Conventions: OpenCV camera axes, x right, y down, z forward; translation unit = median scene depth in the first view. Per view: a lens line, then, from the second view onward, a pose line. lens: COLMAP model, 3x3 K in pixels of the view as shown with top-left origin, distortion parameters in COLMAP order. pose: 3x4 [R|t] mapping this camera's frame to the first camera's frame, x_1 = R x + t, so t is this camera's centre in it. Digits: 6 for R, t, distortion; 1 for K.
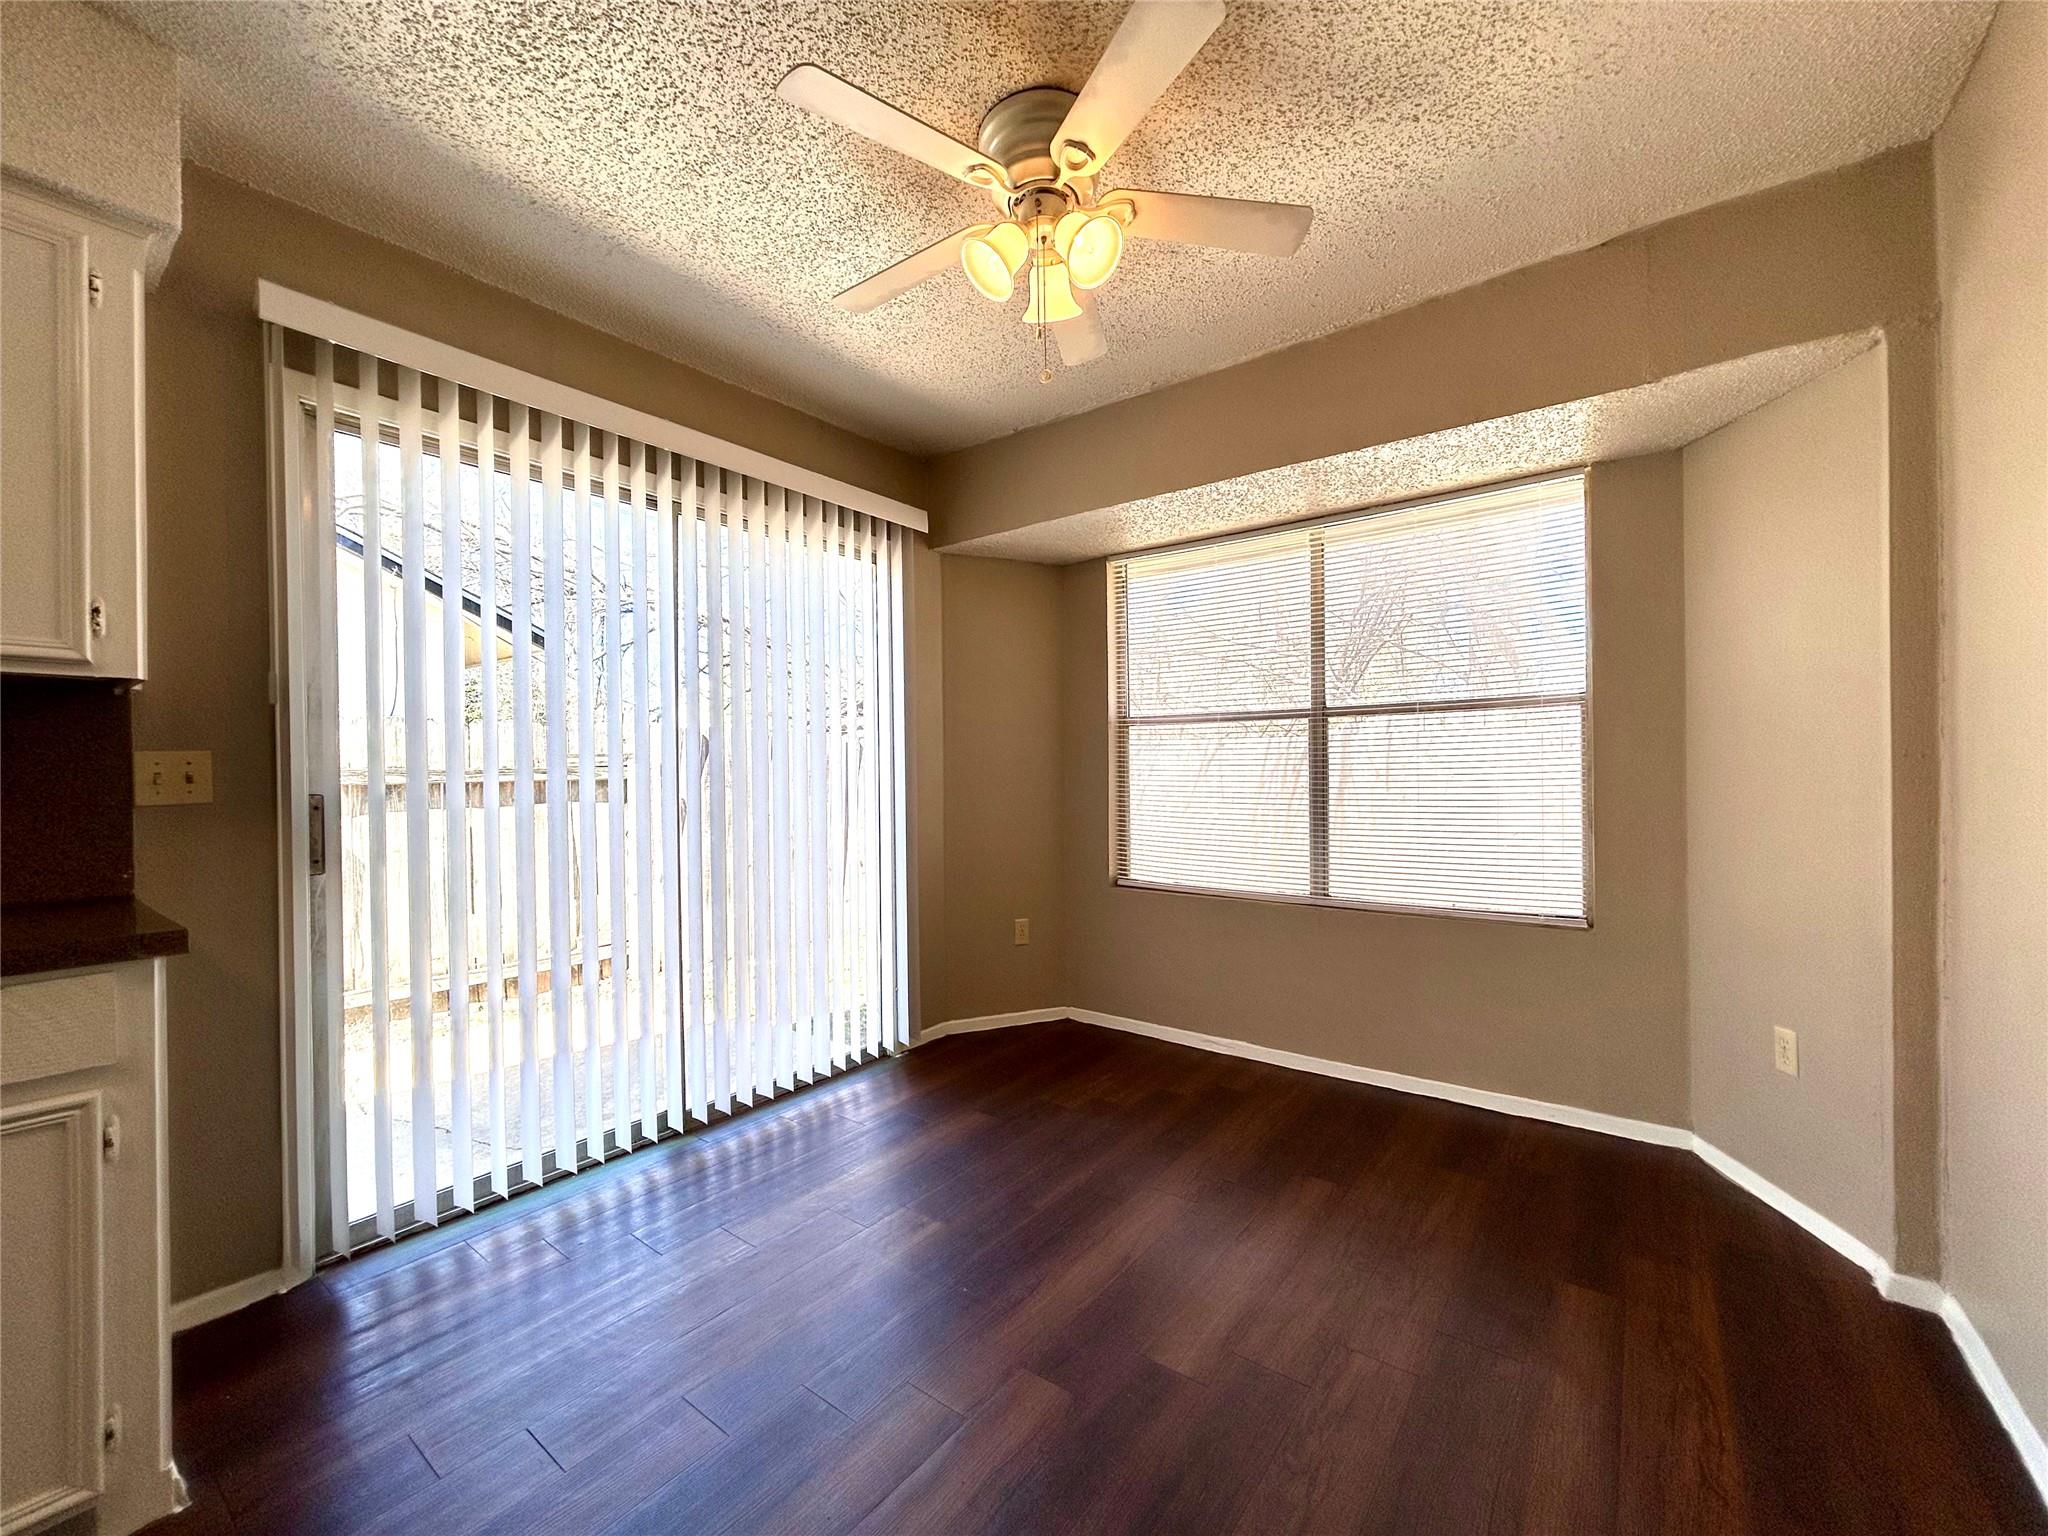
lens RADIAL K [[816.6, 0, 1019.2], [0, 816.6, 767.7], [0, 0, 1]] dist [-0.002034, -0.000887]
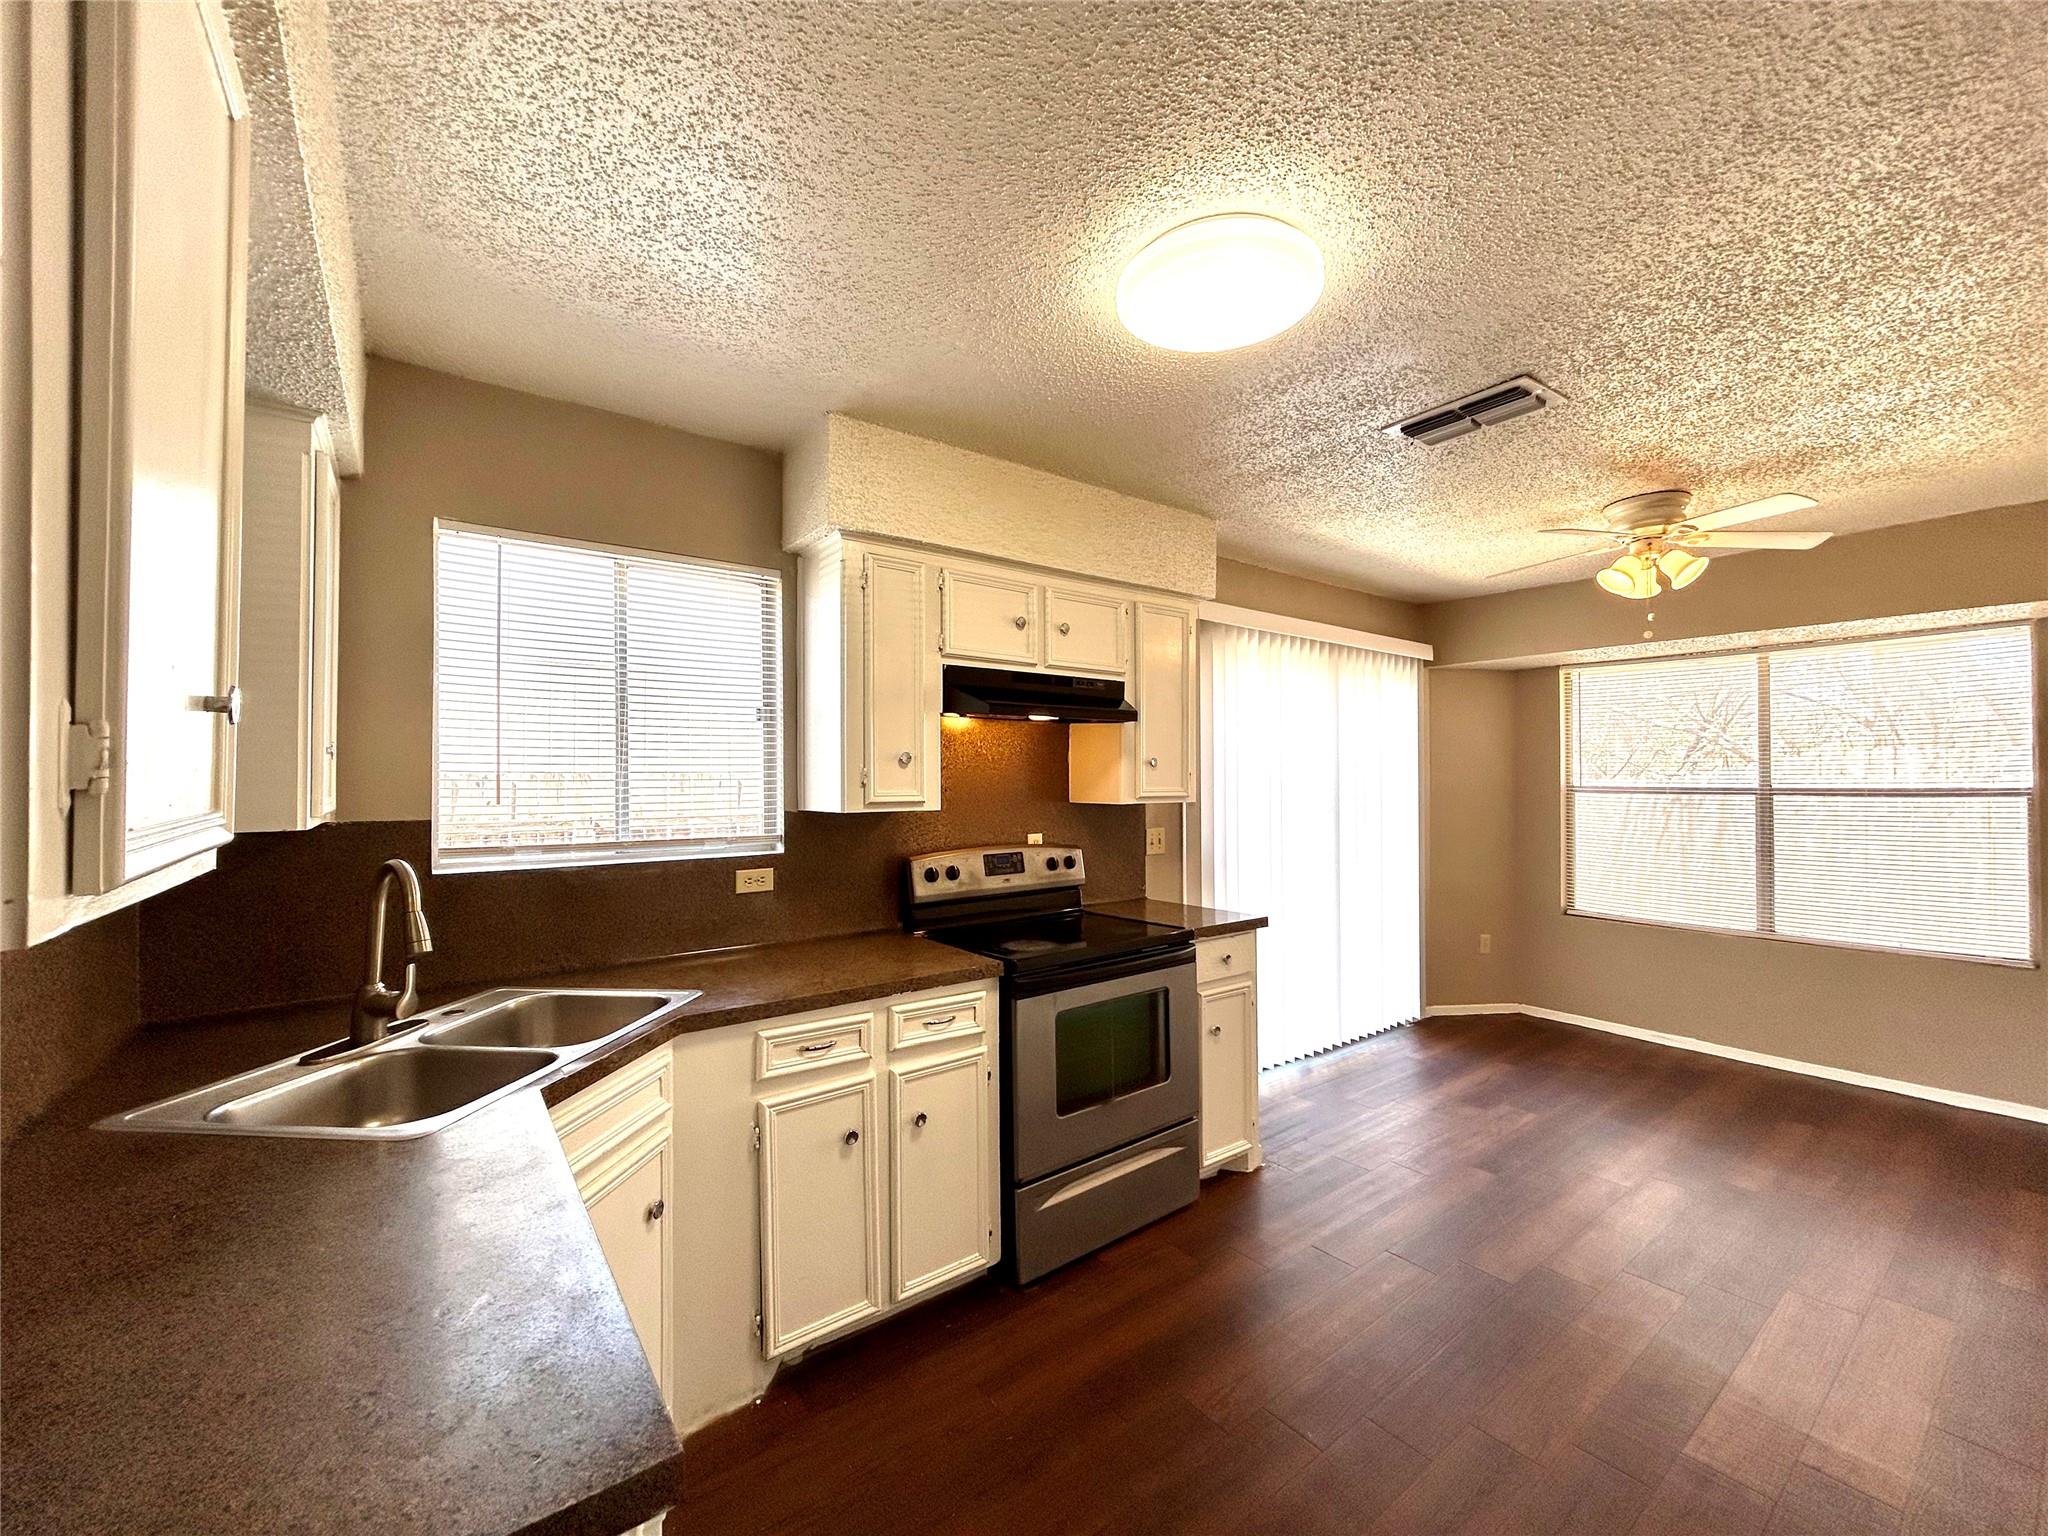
lens RADIAL K [[816.6, 0, 1016.3], [0, 816.6, 763.6], [0, 0, 1]] dist [-0.002034, -0.000887]
pose [[0.960858, 0.007526, -0.276941, -0.434178], [-0.011755, 0.999838, -0.013612, -0.082212], [0.276794, 0.016334, 0.960791, -0.599157]]
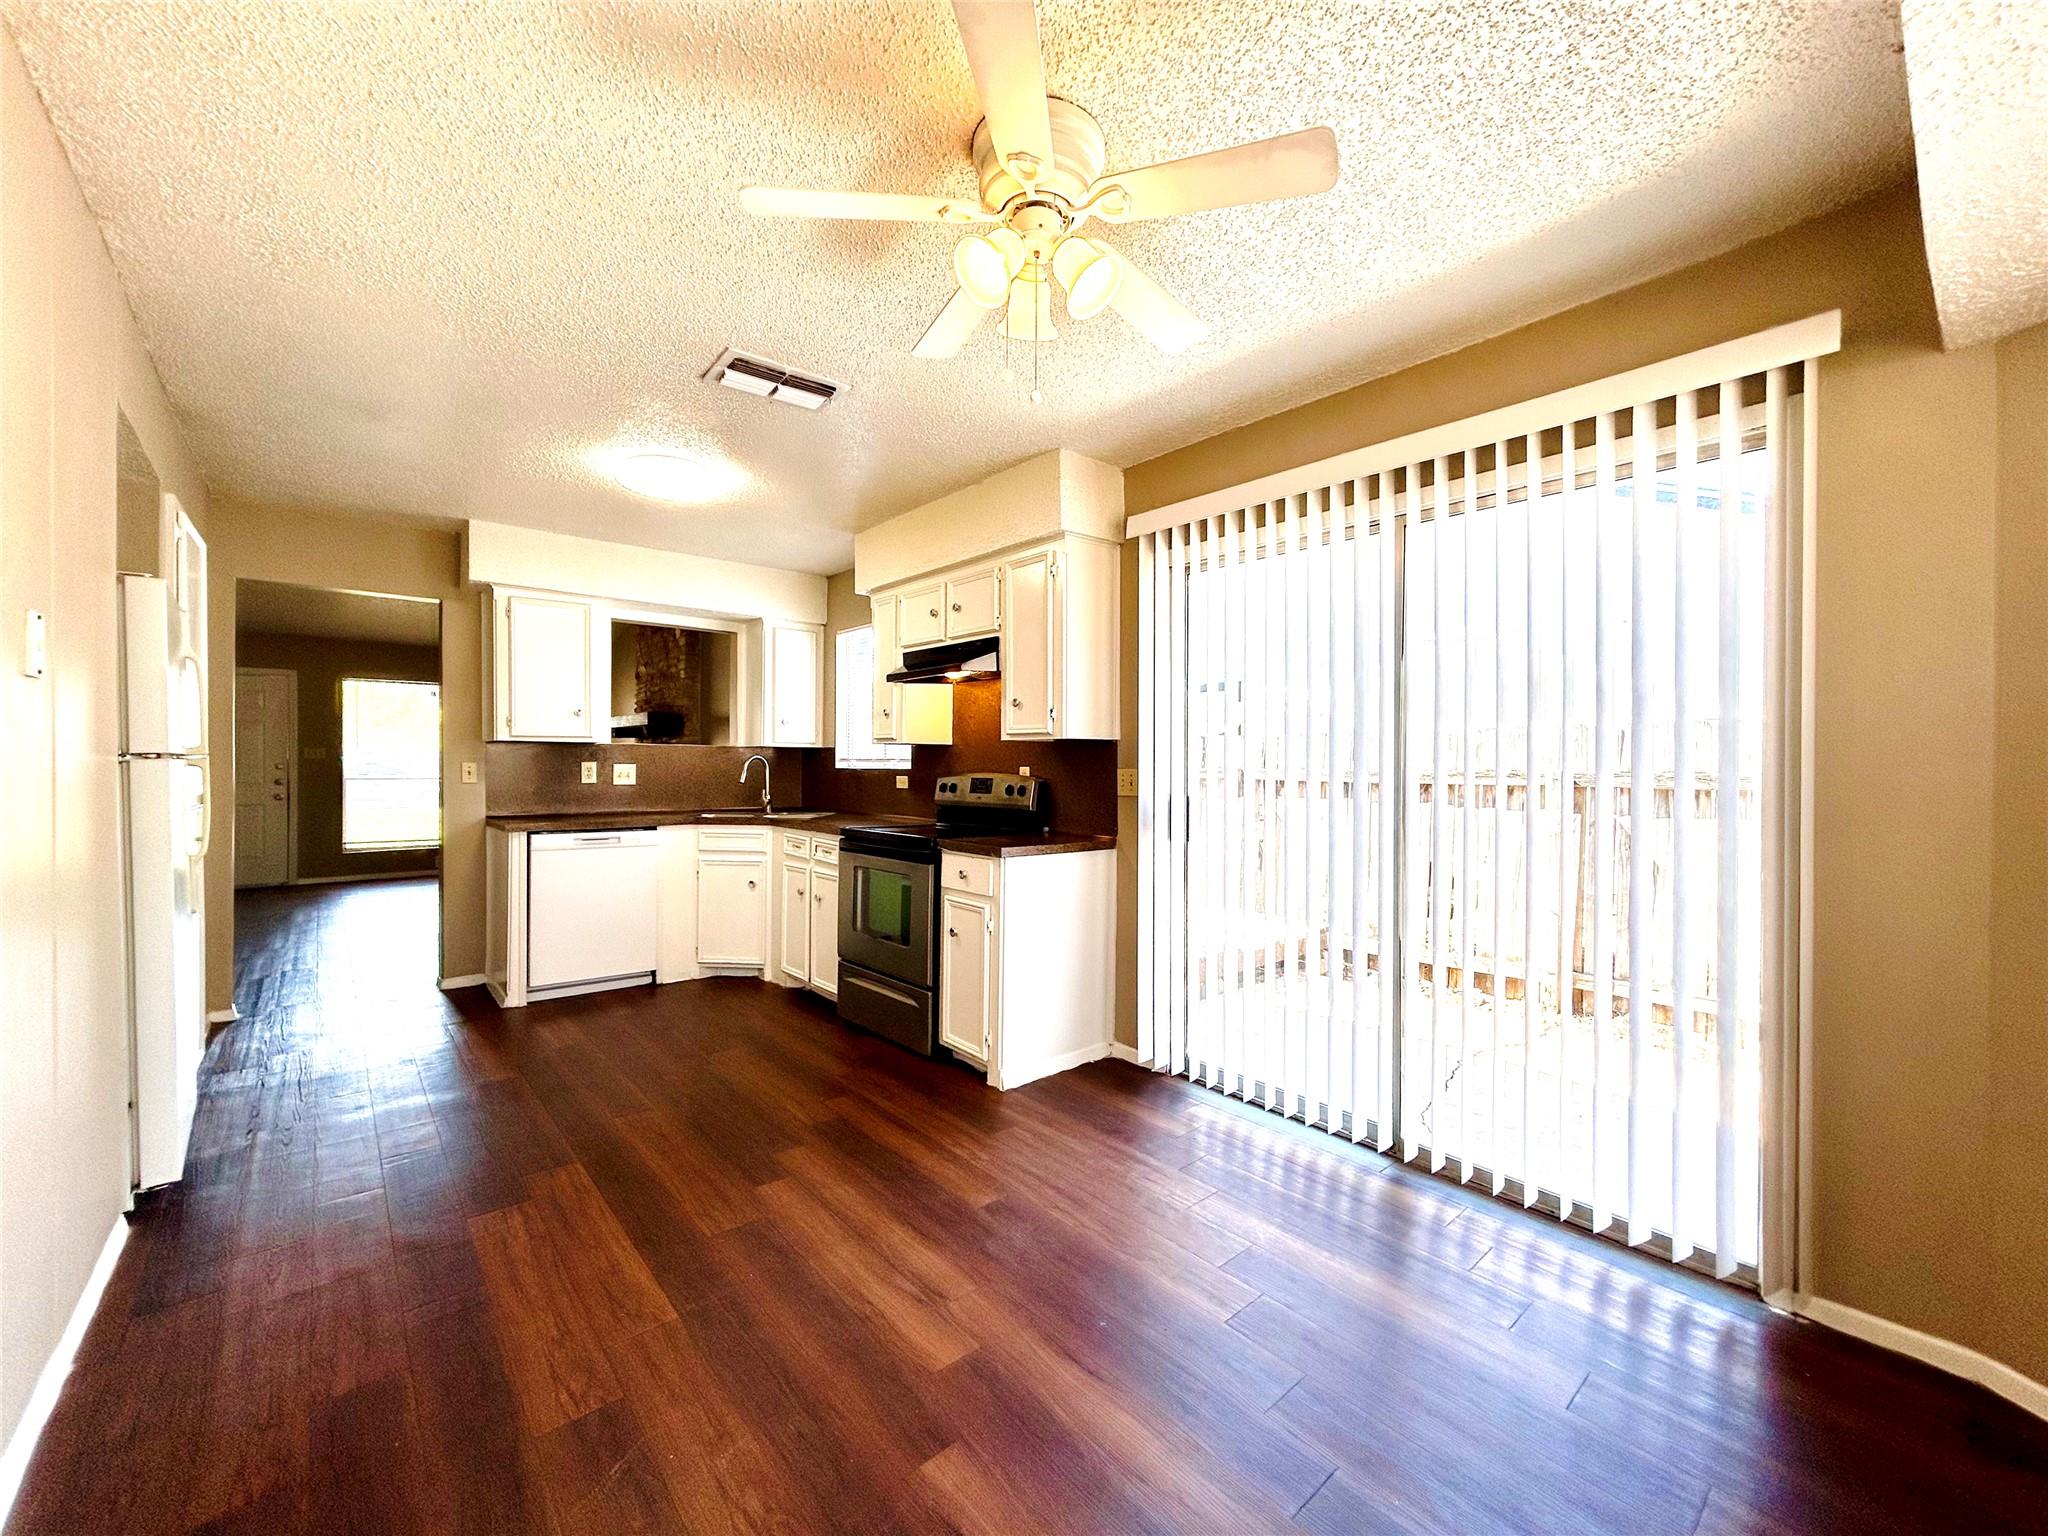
lens RADIAL K [[816.6, 0, 1021.0], [0, 816.6, 772.4], [0, 0, 1]] dist [-0.002034, -0.000887]
pose [[-0.214502, 0.030681, -0.976242, 0.522082], [0.000691, 0.999511, 0.031260, -0.040432], [0.976723, 0.006030, -0.214418, 0.632335]]
